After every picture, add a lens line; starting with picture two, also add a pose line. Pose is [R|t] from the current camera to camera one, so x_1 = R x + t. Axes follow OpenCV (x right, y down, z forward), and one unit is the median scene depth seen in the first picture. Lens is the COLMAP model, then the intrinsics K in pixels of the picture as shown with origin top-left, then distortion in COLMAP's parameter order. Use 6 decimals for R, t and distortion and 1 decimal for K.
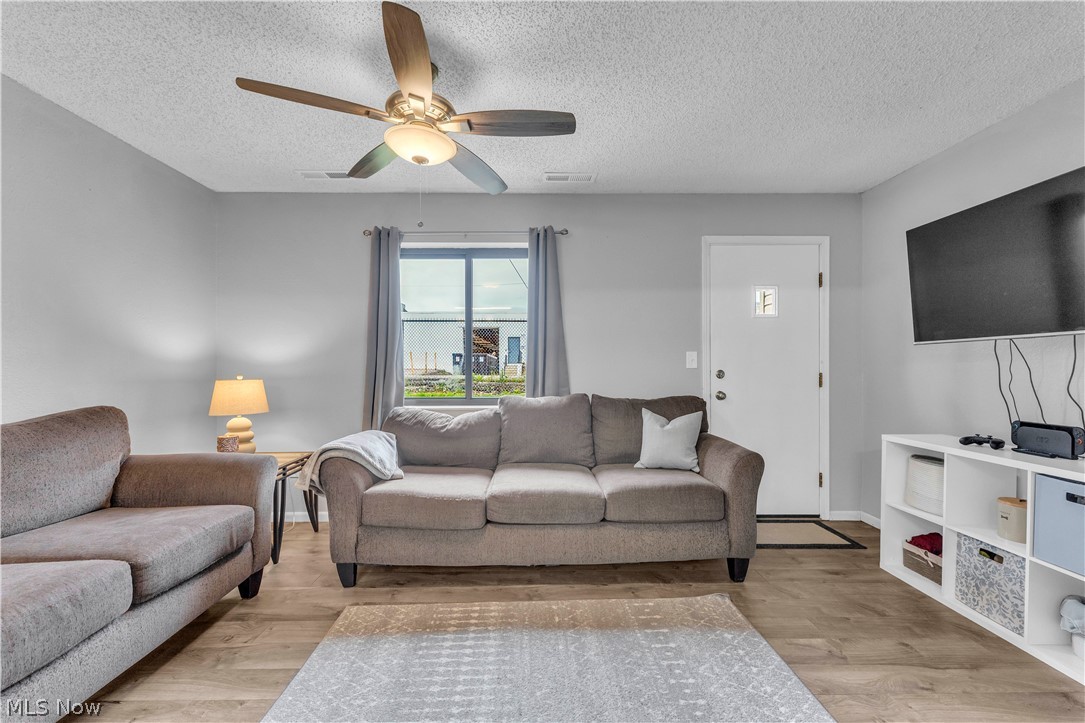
lens RADIAL K [[438.2, 0, 539.7], [0, 438.2, 367.2], [0, 0, 1]] dist [-0.000459, -0.000286]
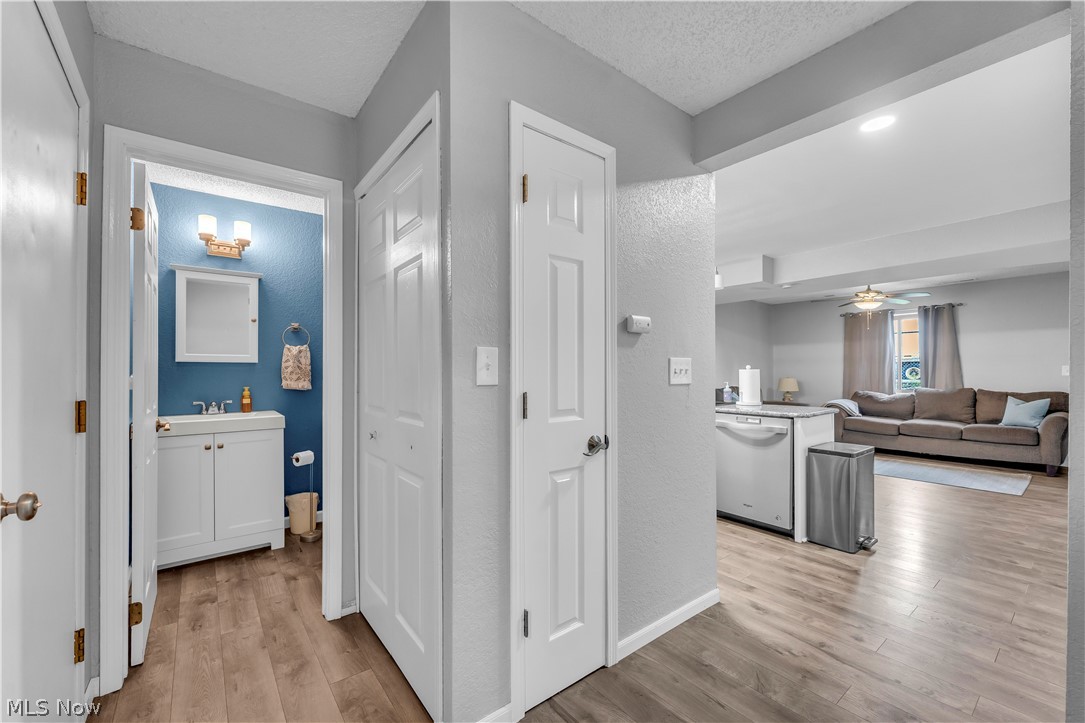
lens RADIAL K [[441.4, 0, 532.3], [0, 441.4, 369.5], [0, 0, 1]] dist [-0.002164, -0.000497]
pose [[0.594741, -0.002332, -0.803914, 0.674002], [0.000510, 0.999997, -0.002523, -0.024903], [0.803917, 0.001090, 0.594741, -2.273868]]
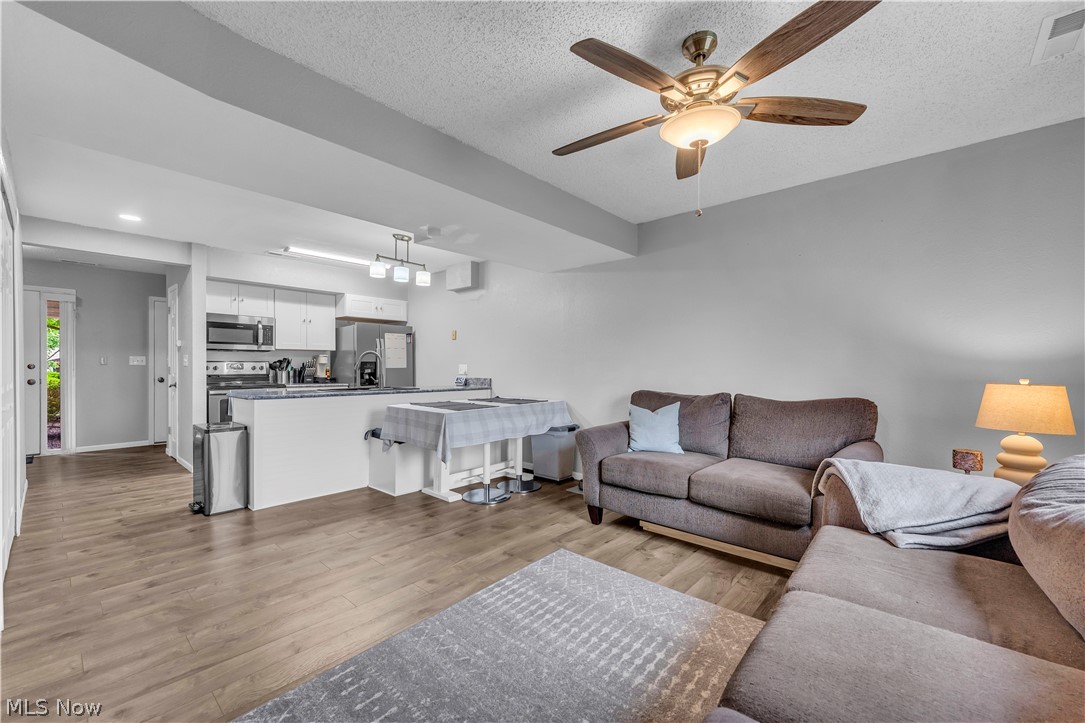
lens RADIAL K [[441.4, 0, 532.3], [0, 441.4, 369.5], [0, 0, 1]] dist [-0.002164, -0.000497]
pose [[-0.687311, 0.004009, -0.726352, 0.522054], [-0.002031, 0.999970, 0.007441, -0.001042], [0.726360, 0.006589, -0.687283, 1.115841]]
